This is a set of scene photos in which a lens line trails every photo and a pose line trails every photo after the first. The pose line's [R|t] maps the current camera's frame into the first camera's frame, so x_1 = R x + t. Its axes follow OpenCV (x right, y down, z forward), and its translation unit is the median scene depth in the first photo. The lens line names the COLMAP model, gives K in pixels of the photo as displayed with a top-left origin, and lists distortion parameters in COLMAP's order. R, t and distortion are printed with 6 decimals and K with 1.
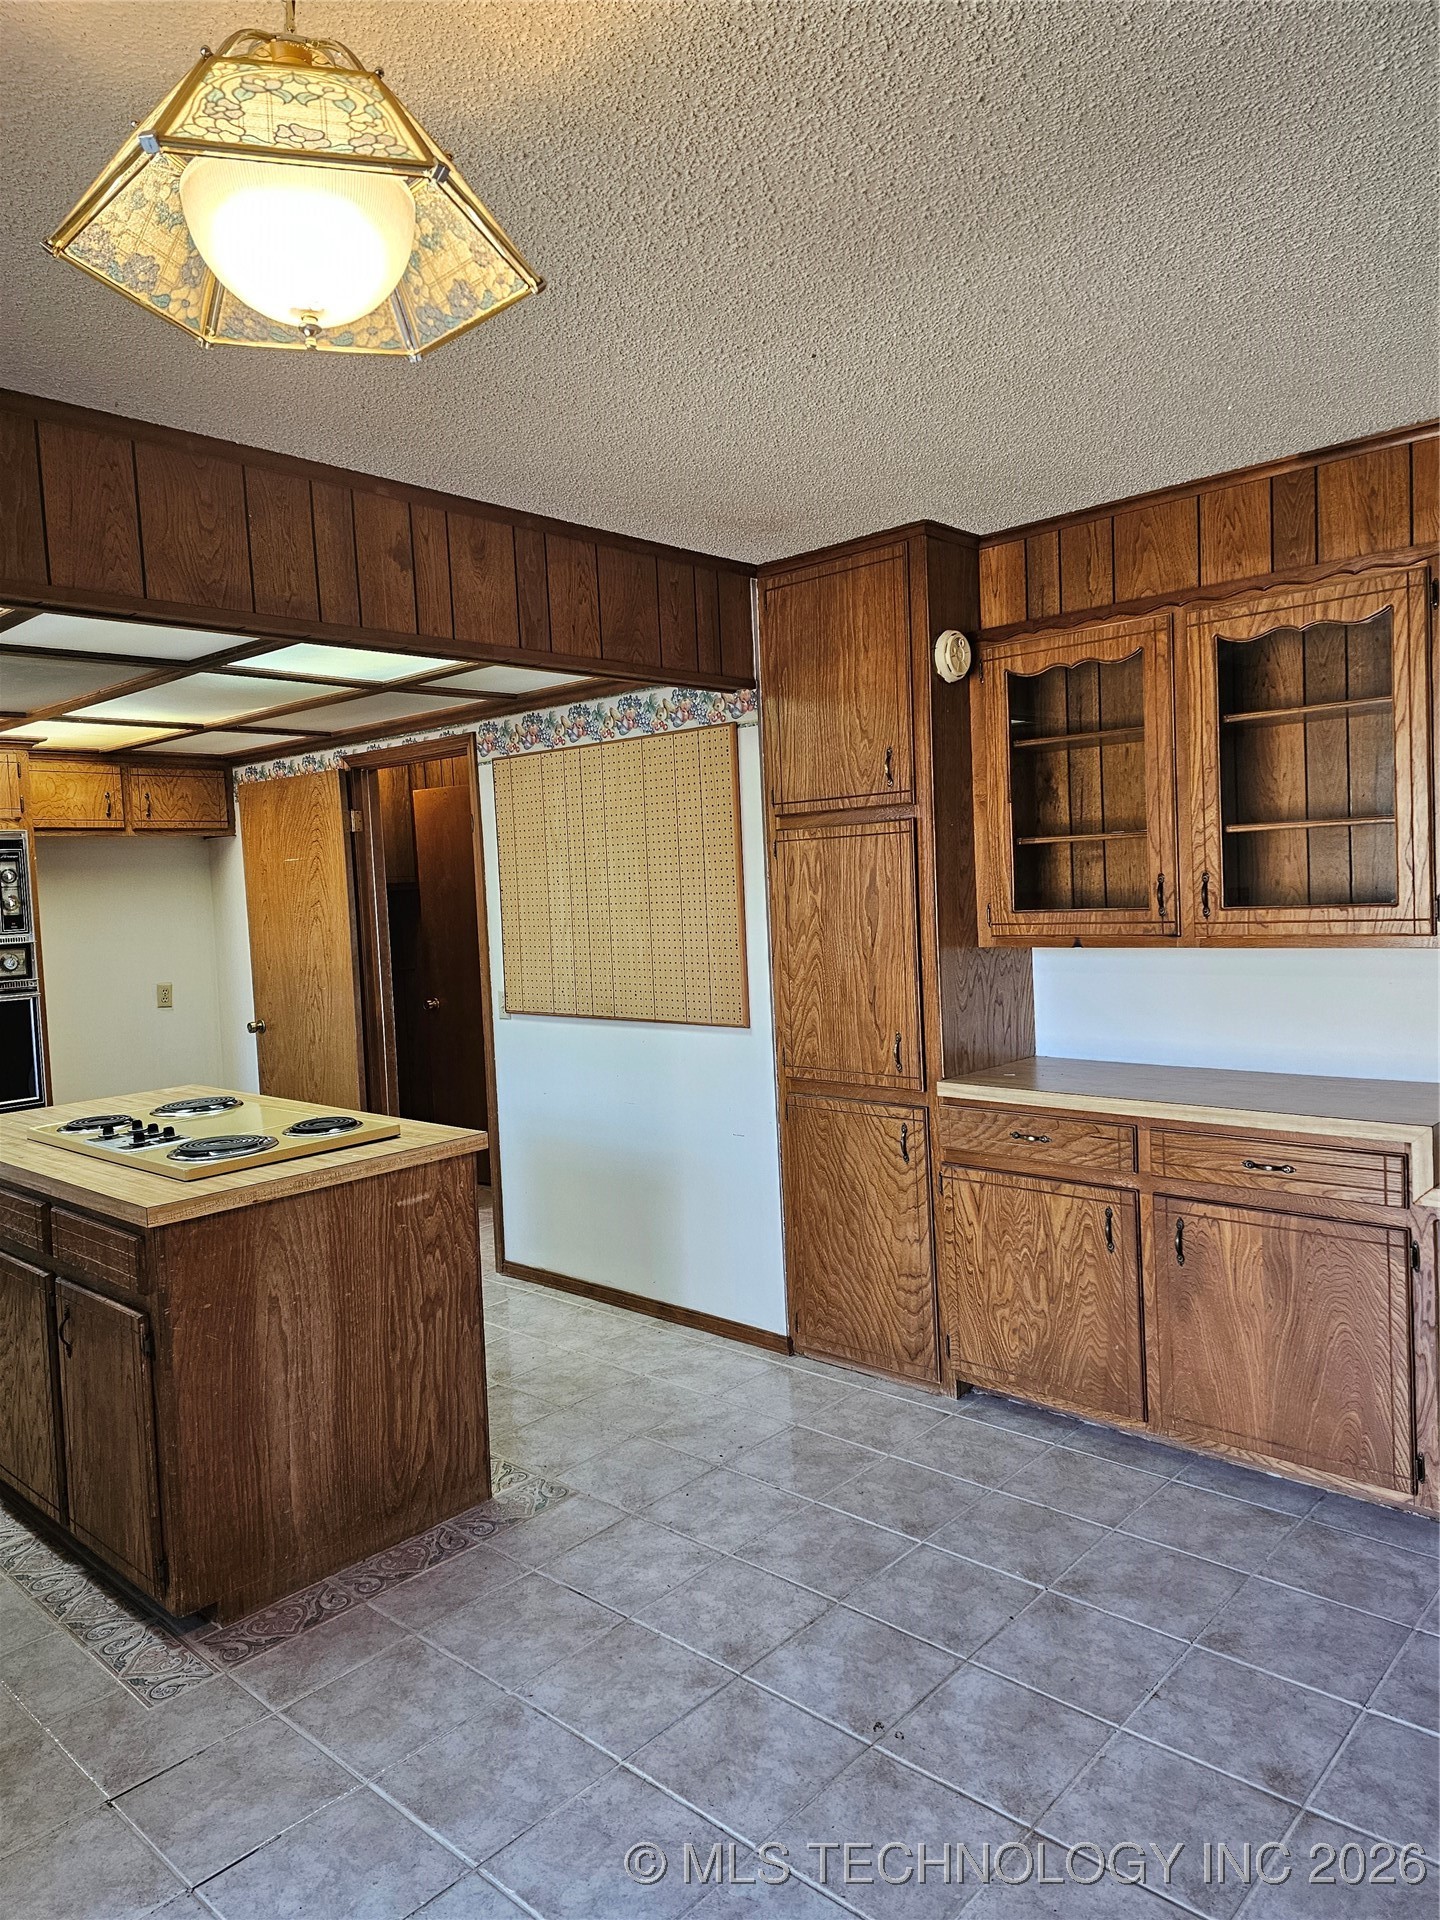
lens RADIAL K [[1275.5, 0, 723.6], [0, 1275.5, 944.8], [0, 0, 1]] dist [0.067008, -0.059259]
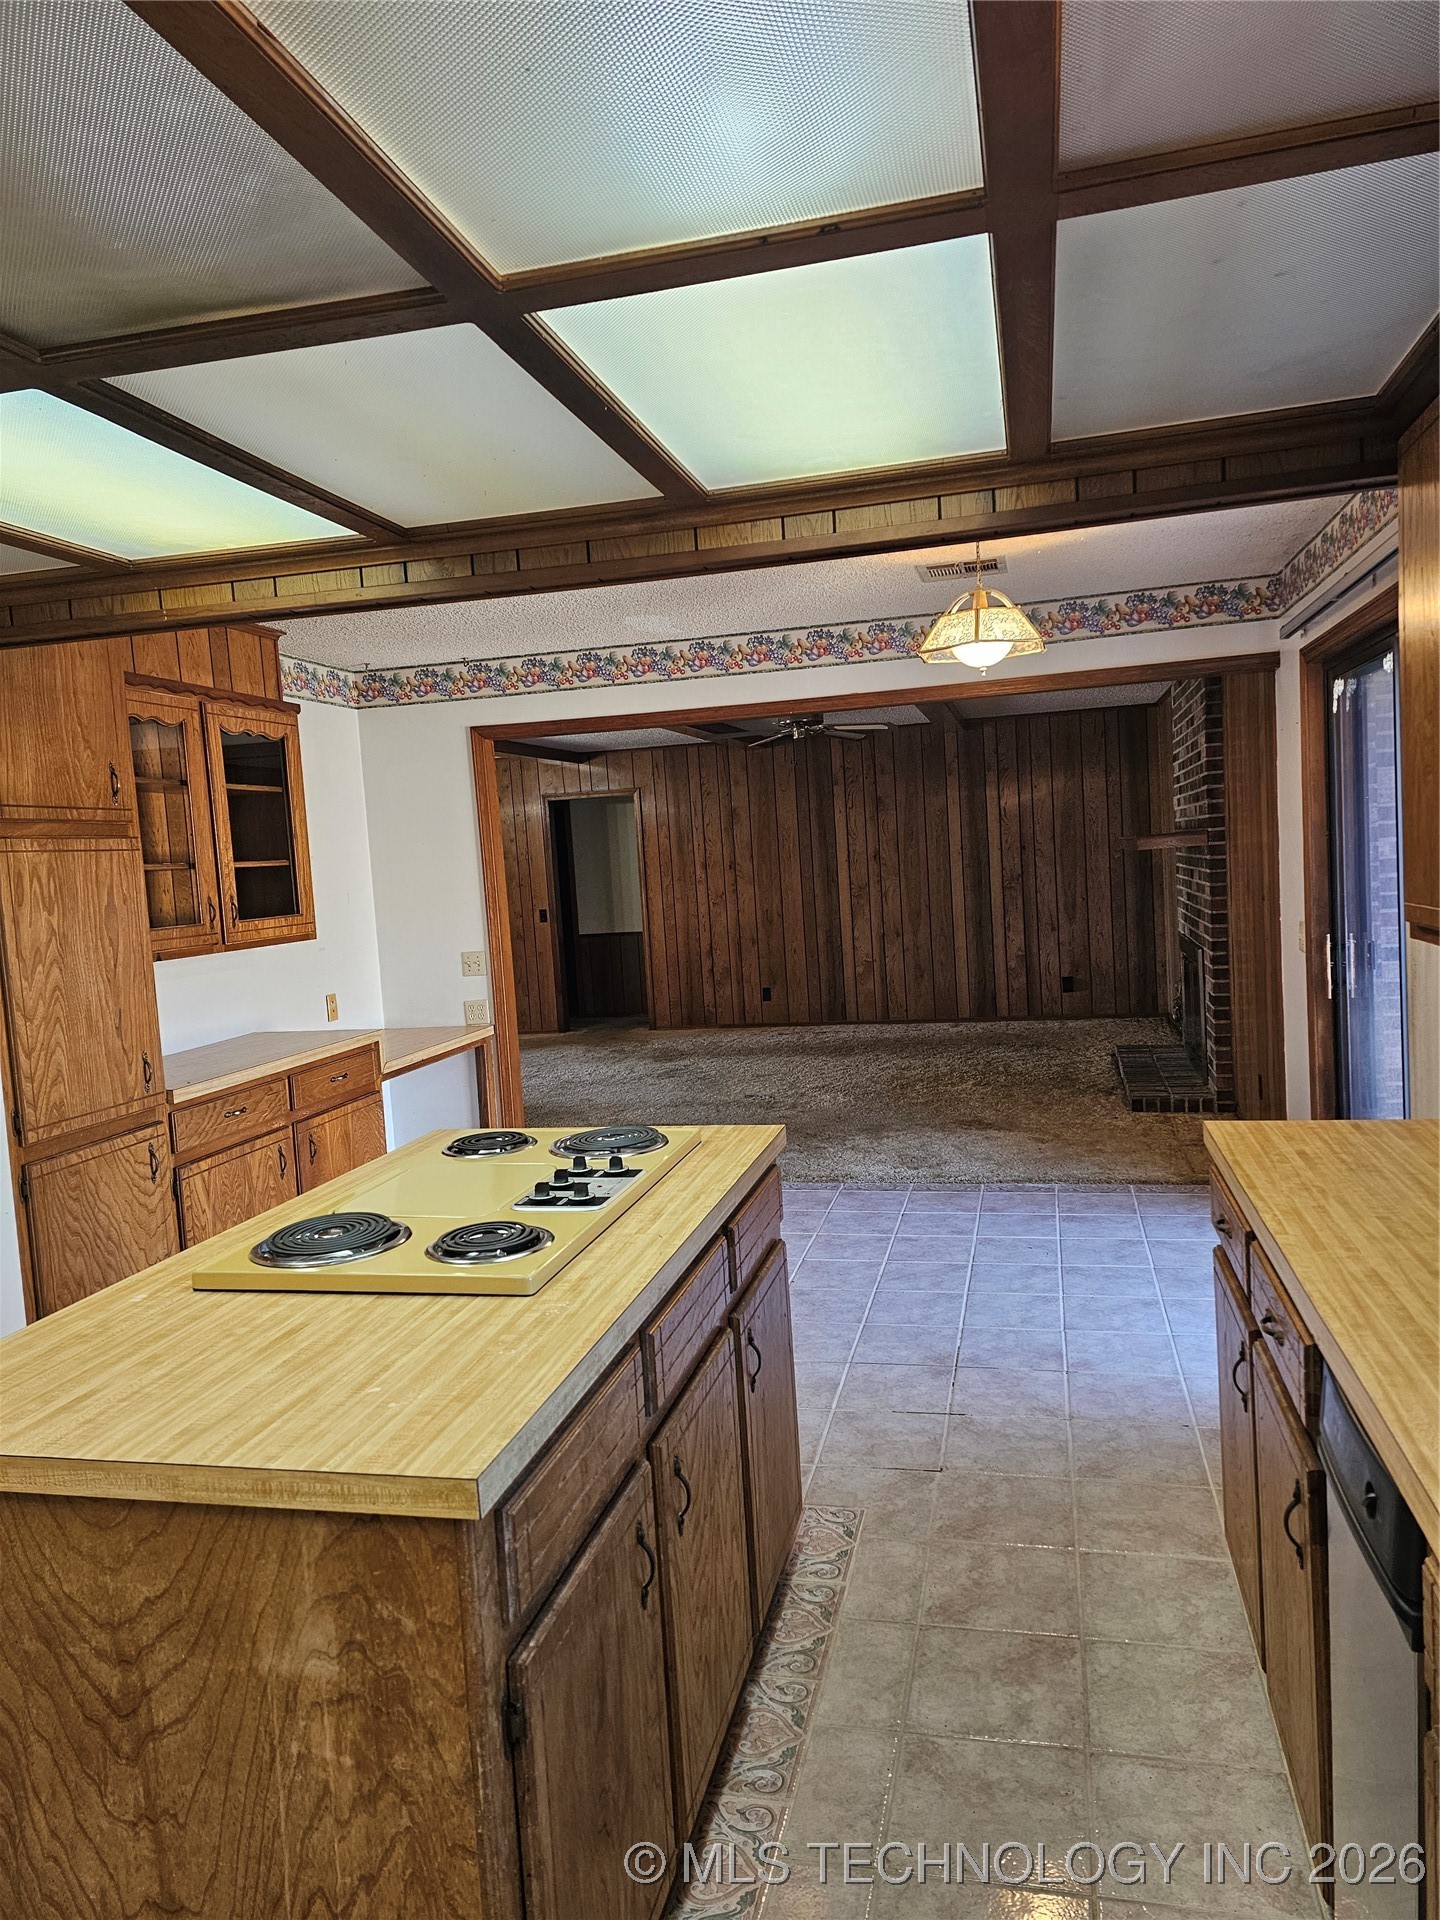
lens RADIAL K [[1275.5, 0, 729.4], [0, 1275.5, 958.0], [0, 0, 1]] dist [0.067008, -0.059259]
pose [[-0.484400, 0.005768, 0.874828, -1.099643], [0.129176, 0.989489, 0.065001, -0.011126], [-0.865257, 0.144494, -0.480053, 1.235877]]
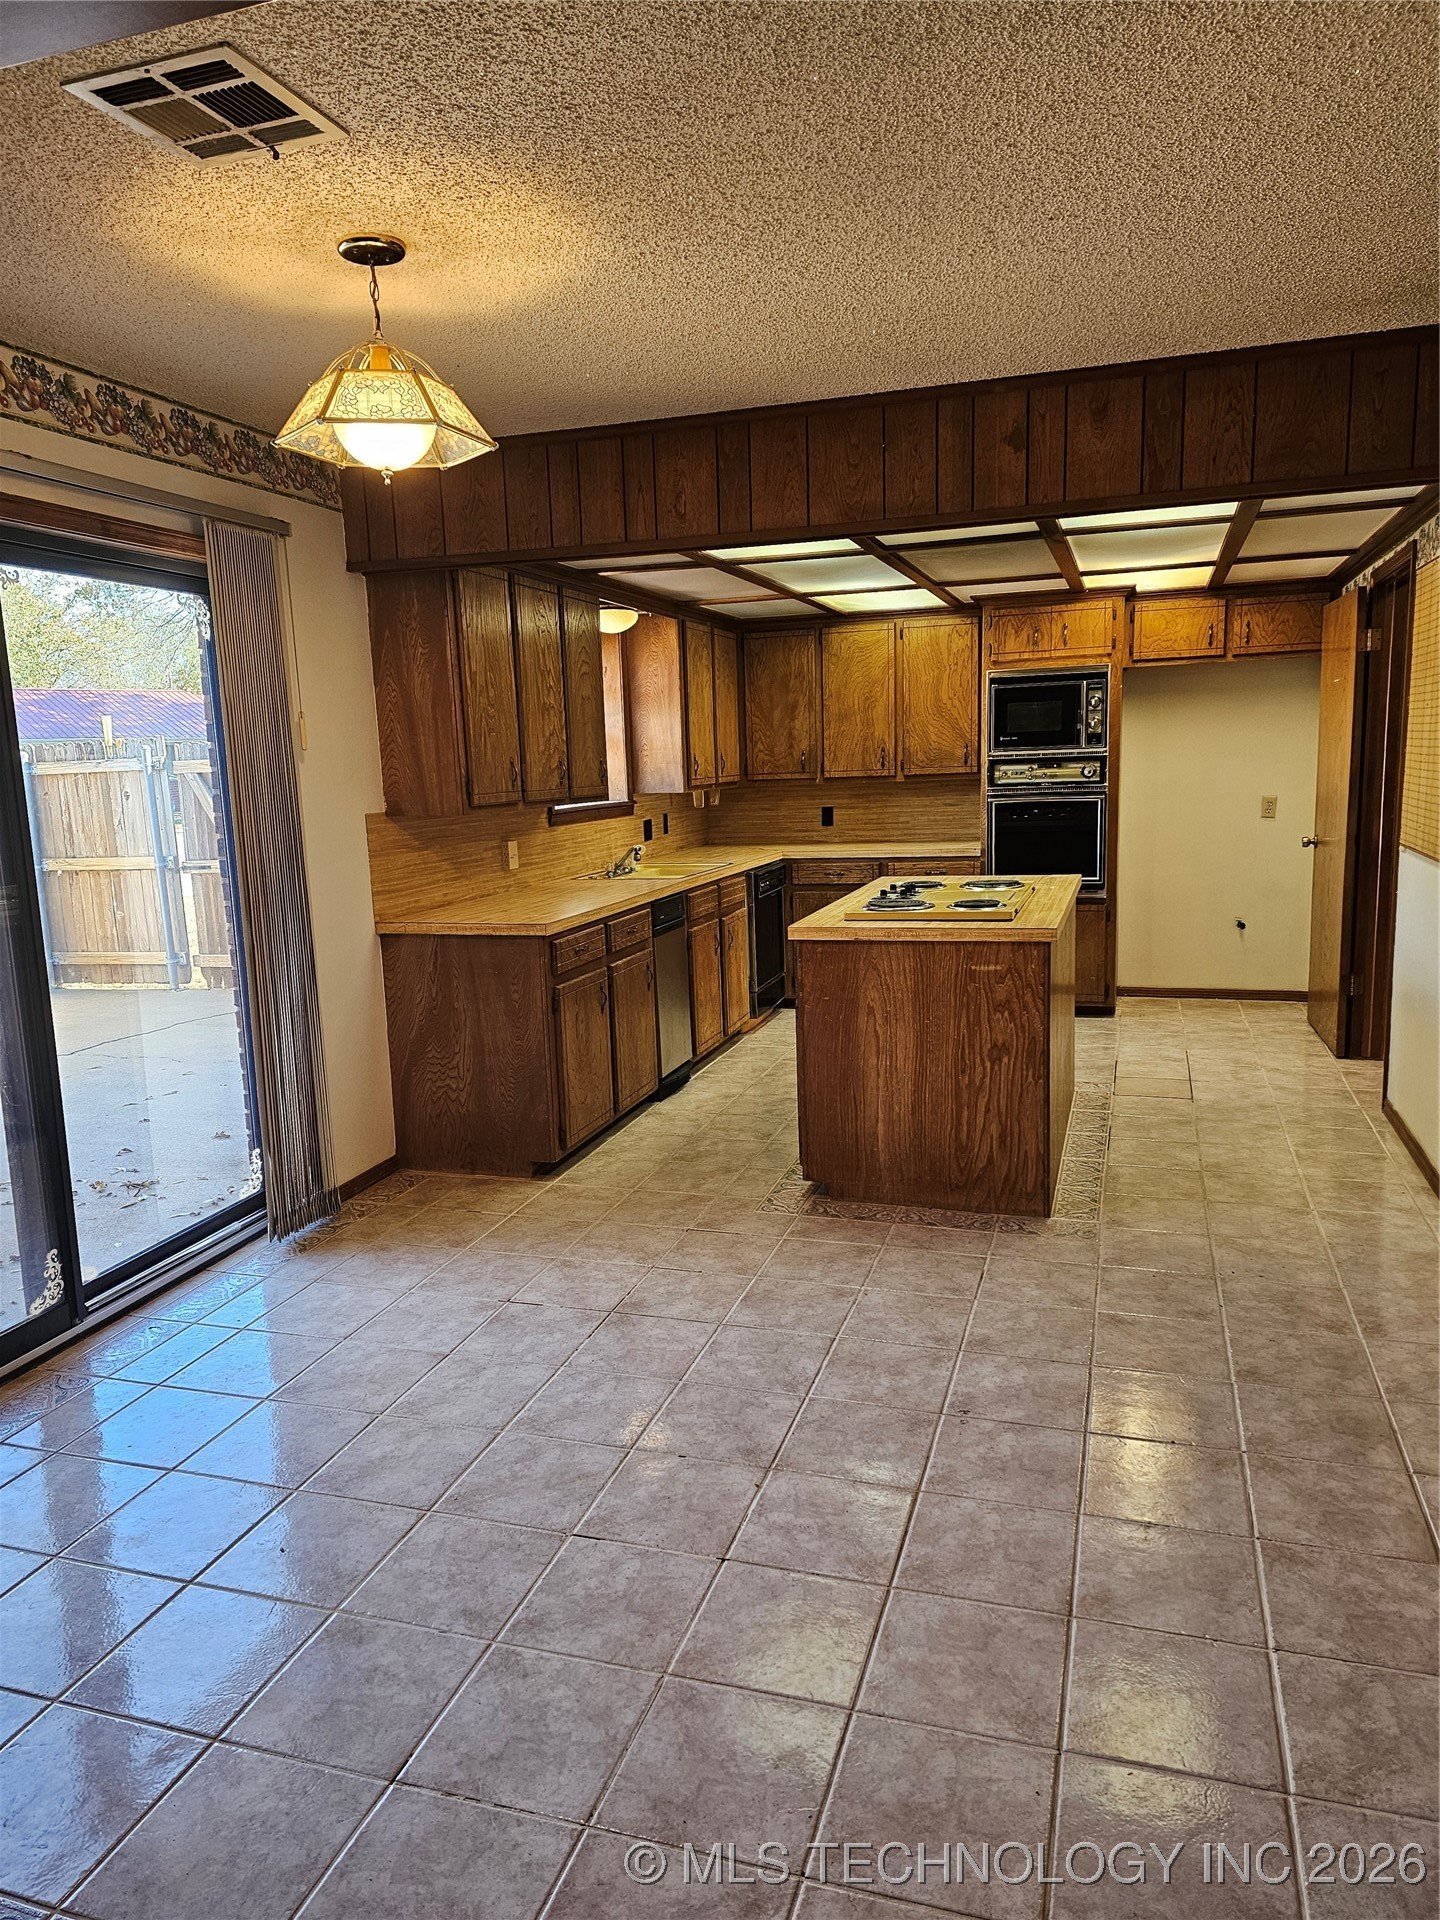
lens RADIAL K [[1275.5, 0, 730.7], [0, 1275.5, 968.7], [0, 0, 1]] dist [0.067008, -0.059259]
pose [[0.426419, 0.181637, -0.886101, 0.753055], [-0.032388, 0.982068, 0.185723, -0.029748], [0.903946, -0.050497, 0.424656, 0.208099]]
